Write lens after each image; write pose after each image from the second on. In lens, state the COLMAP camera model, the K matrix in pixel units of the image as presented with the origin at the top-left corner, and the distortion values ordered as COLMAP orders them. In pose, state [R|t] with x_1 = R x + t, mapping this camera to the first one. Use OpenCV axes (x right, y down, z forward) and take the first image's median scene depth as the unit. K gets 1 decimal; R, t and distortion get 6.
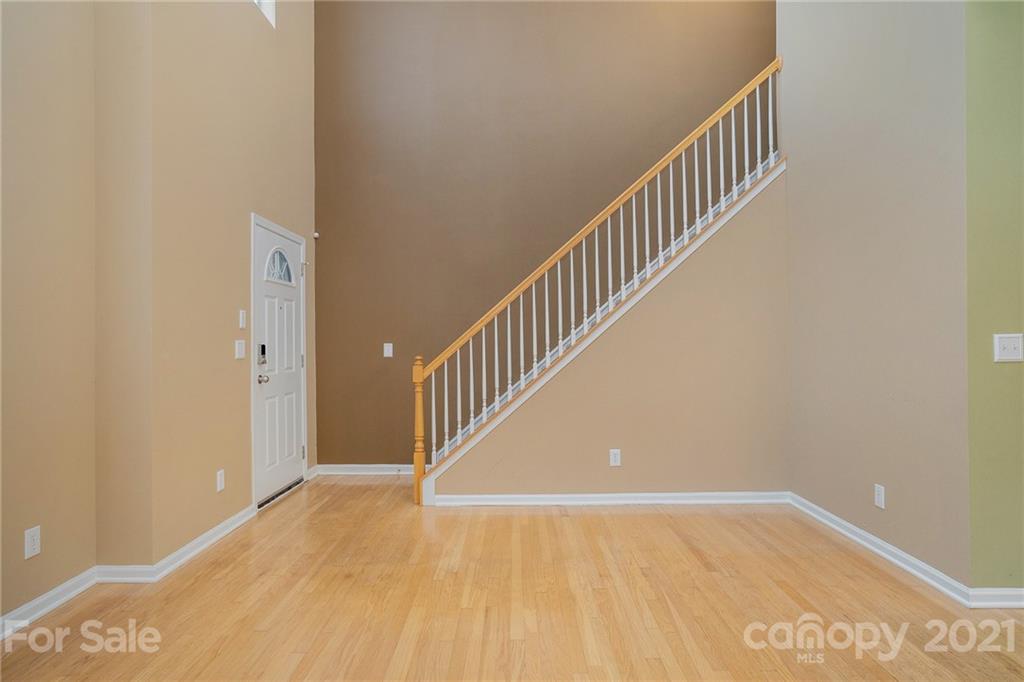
lens RADIAL K [[593.7, 0, 517.0], [0, 593.7, 341.7], [0, 0, 1]] dist [-0.009178, 0.000119]
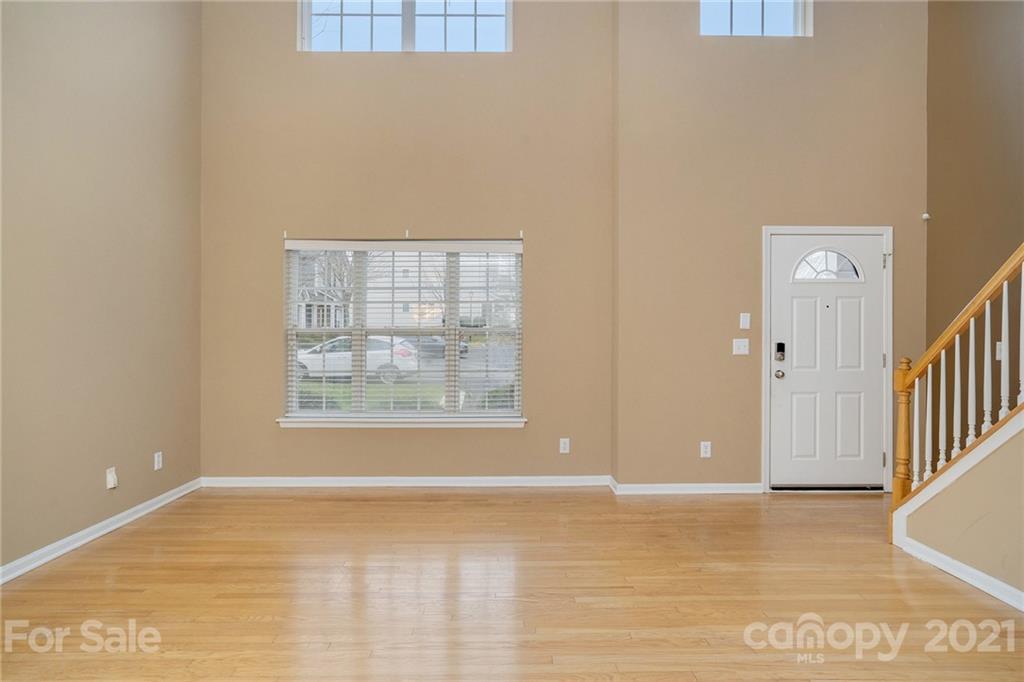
lens RADIAL K [[593.7, 0, 516.8], [0, 593.7, 342.0], [0, 0, 1]] dist [-0.009178, 0.000119]
pose [[0.002752, 0.005037, -0.999984, 0.837364], [0.006236, 0.999968, 0.005054, -0.007013], [0.999977, -0.006250, 0.002720, 0.638453]]
